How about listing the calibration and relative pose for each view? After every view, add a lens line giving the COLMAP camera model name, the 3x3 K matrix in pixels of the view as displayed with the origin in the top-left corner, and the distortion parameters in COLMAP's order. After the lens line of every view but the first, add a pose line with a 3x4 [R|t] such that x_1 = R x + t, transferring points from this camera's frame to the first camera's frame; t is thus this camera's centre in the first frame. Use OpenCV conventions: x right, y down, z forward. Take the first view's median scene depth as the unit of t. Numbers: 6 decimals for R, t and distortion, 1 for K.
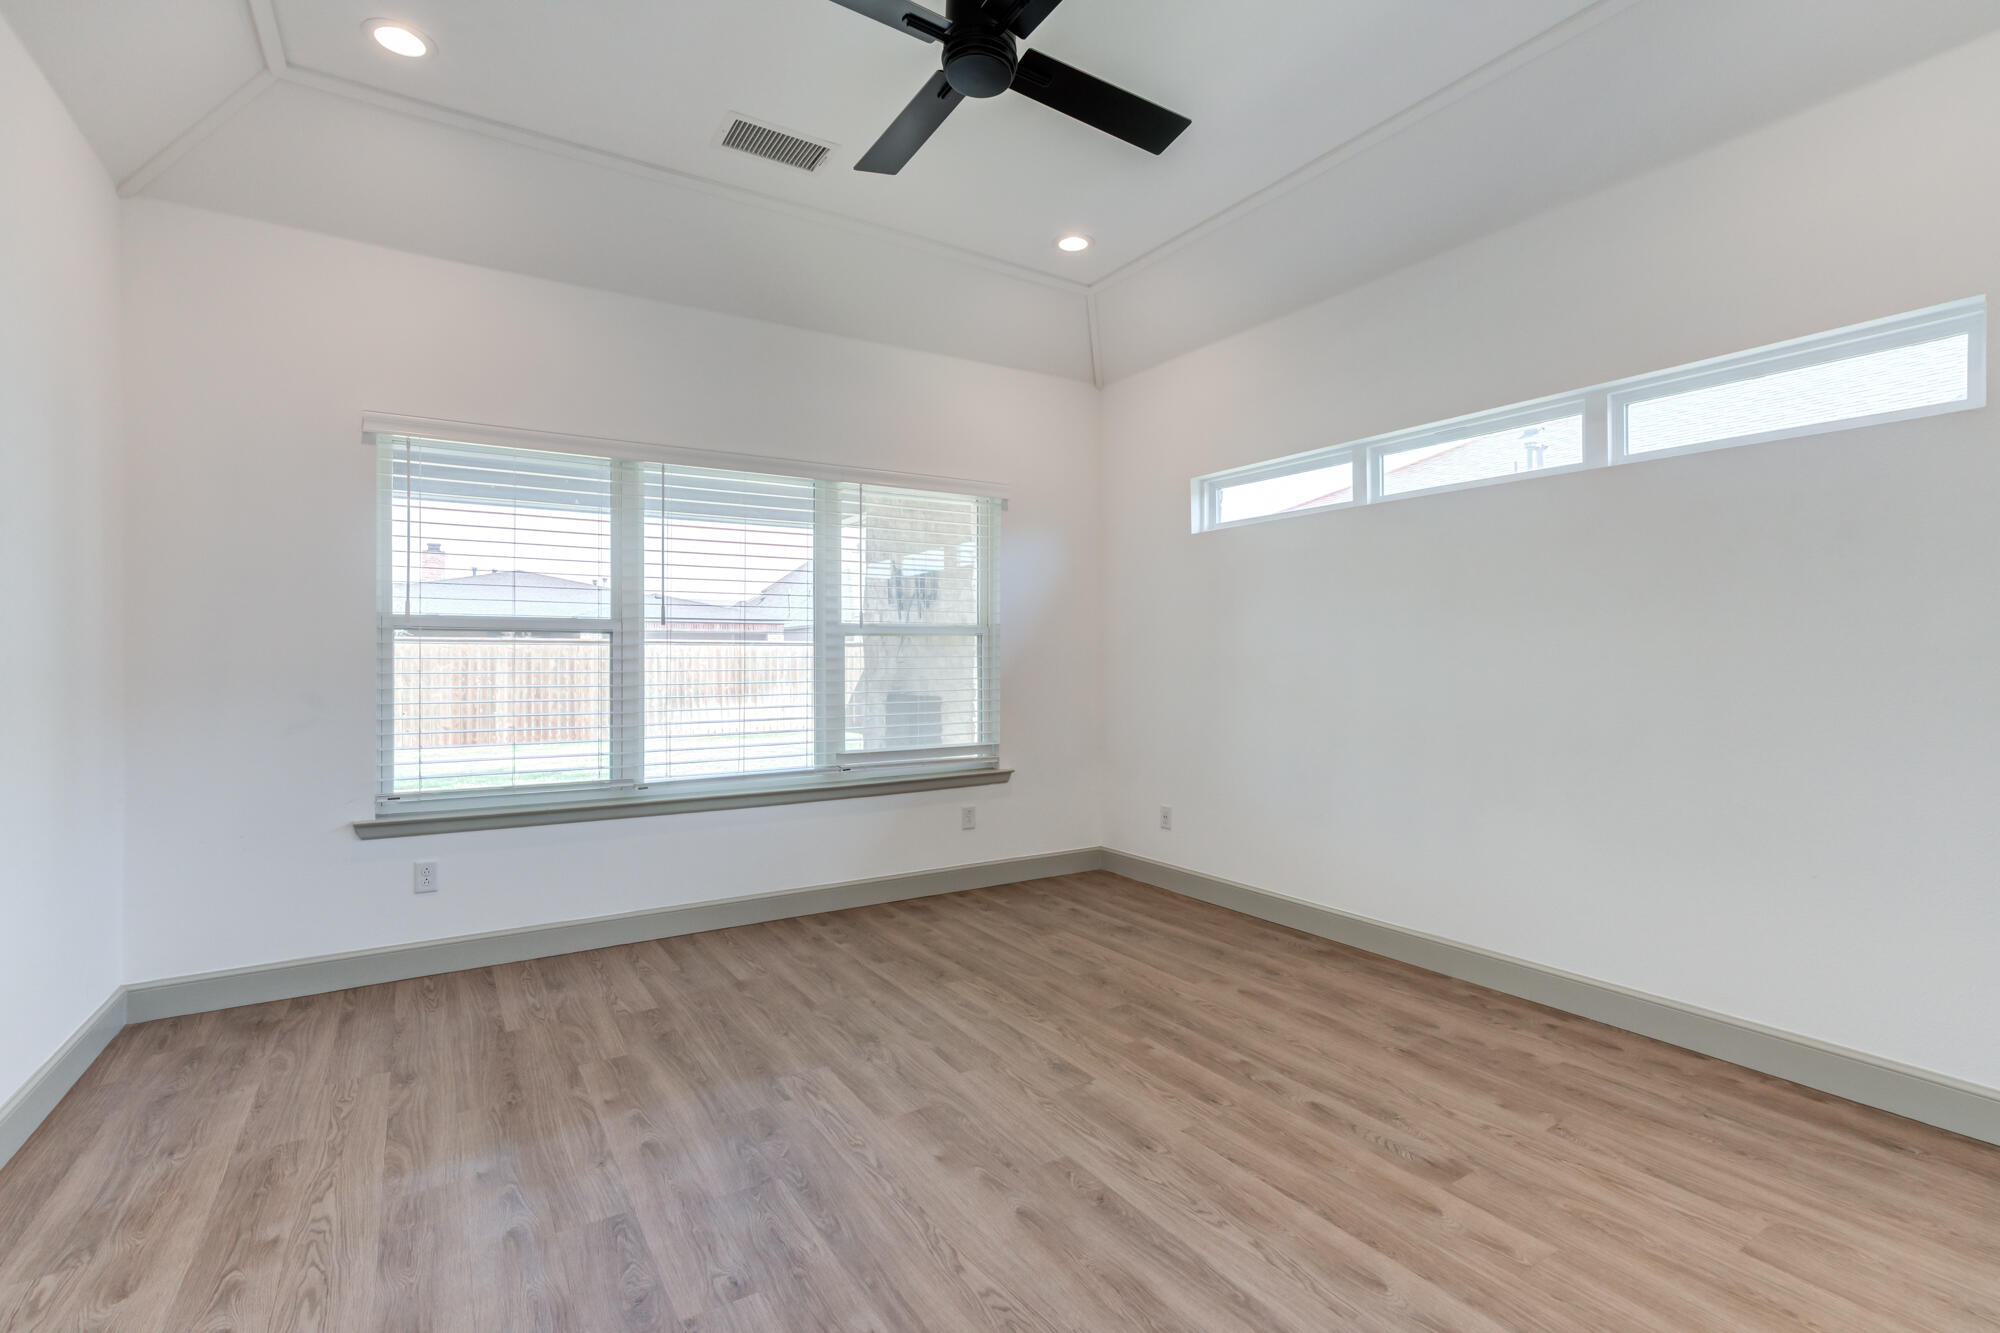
lens RADIAL K [[922.2, 0, 1019.4], [0, 922.2, 661.2], [0, 0, 1]] dist [-0.027902, 0.014188]
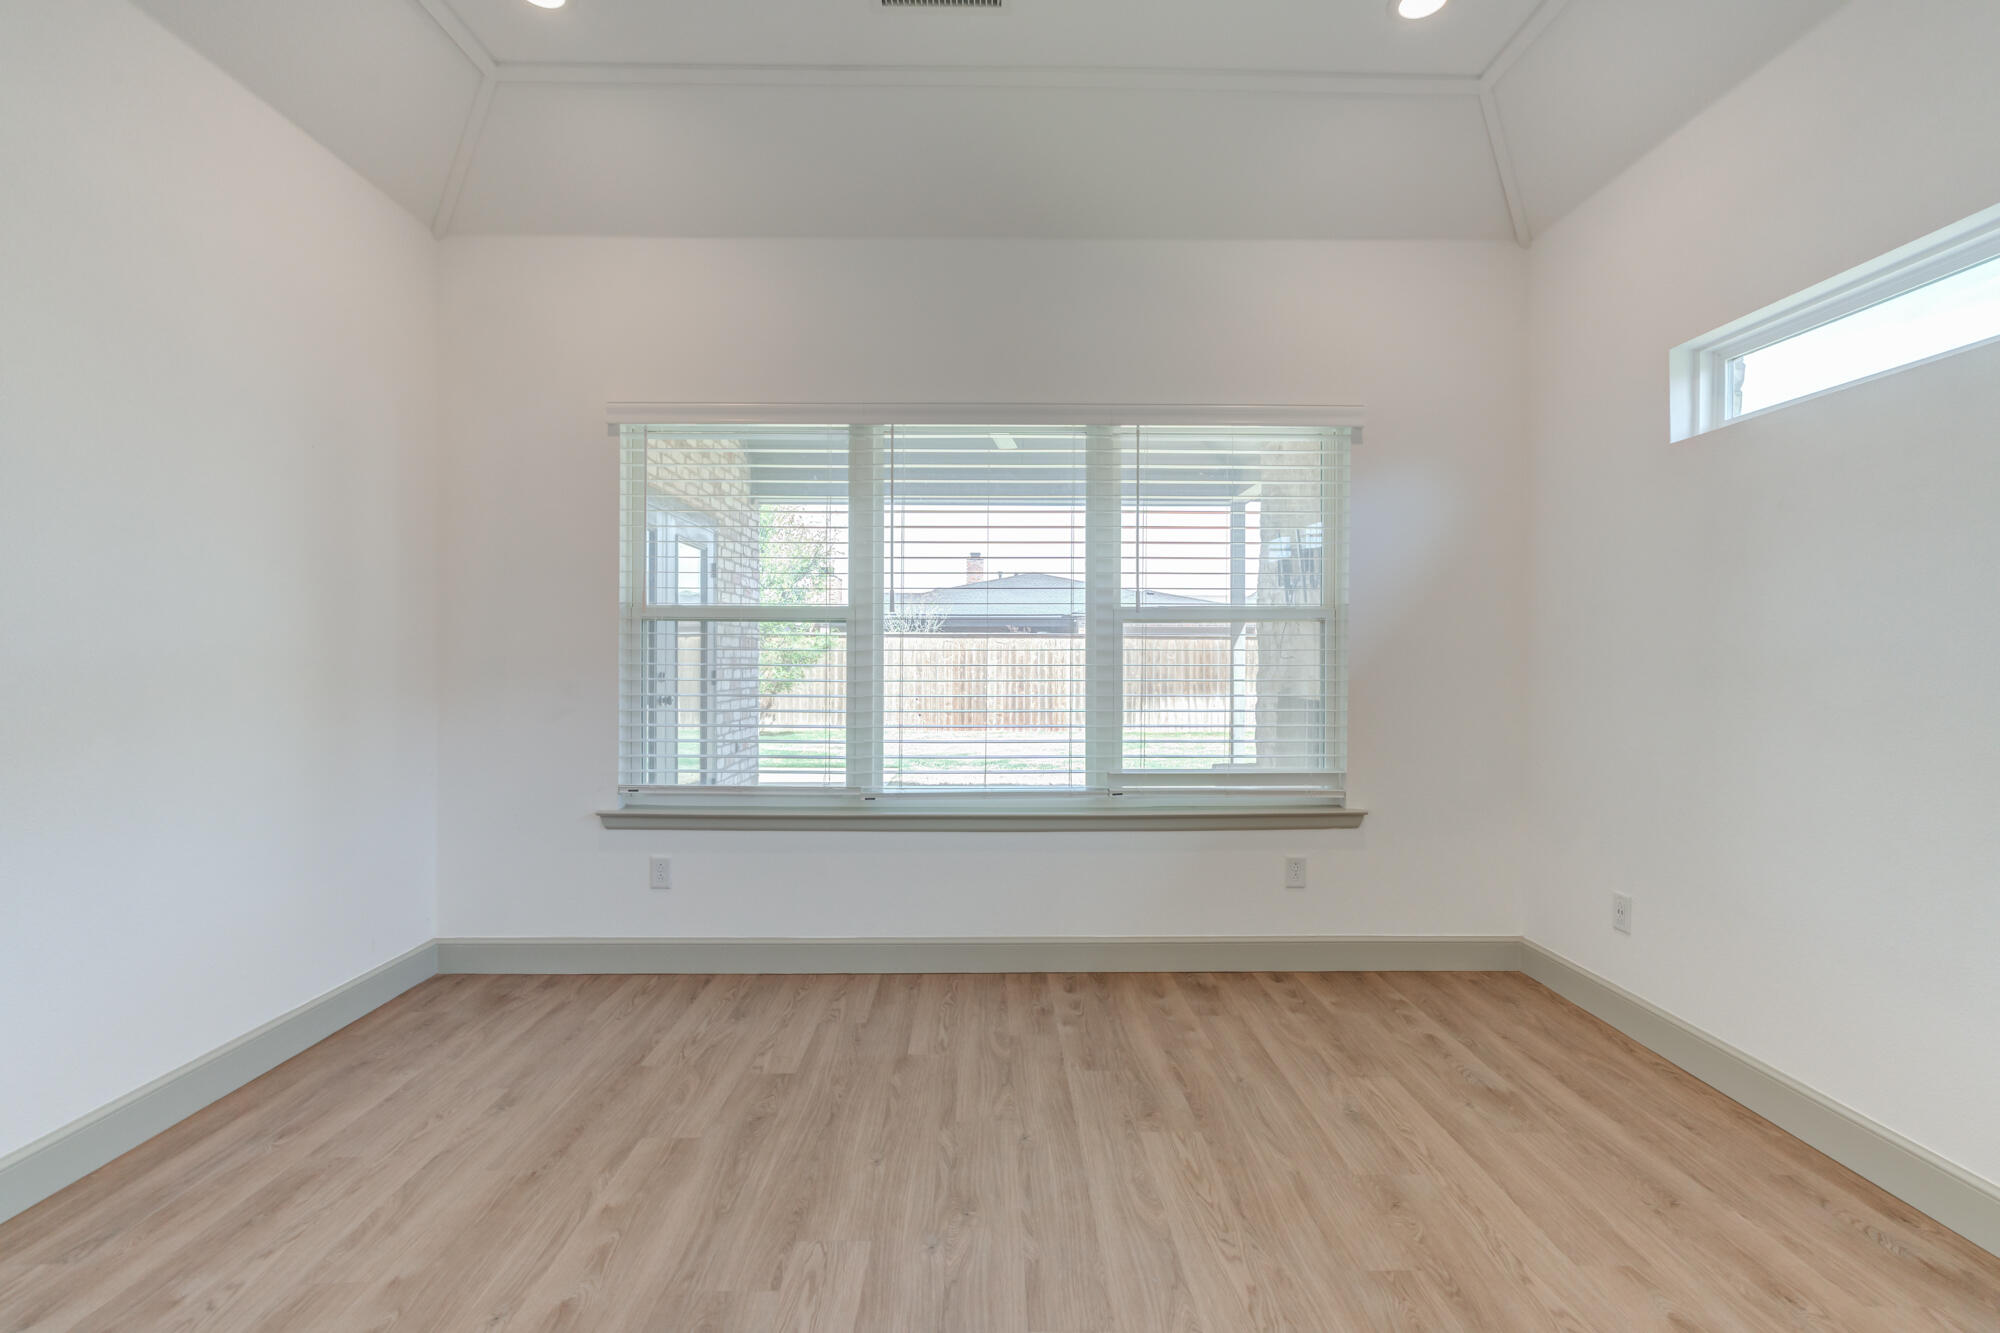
lens RADIAL K [[922.2, 0, 998.3], [0, 922.2, 661.0], [0, 0, 1]] dist [-0.027902, 0.014188]
pose [[0.844852, 0.009191, -0.534921, 0.159601], [-0.005403, 0.999948, 0.008649, -0.001408], [0.534972, -0.004417, 0.844858, 0.320797]]
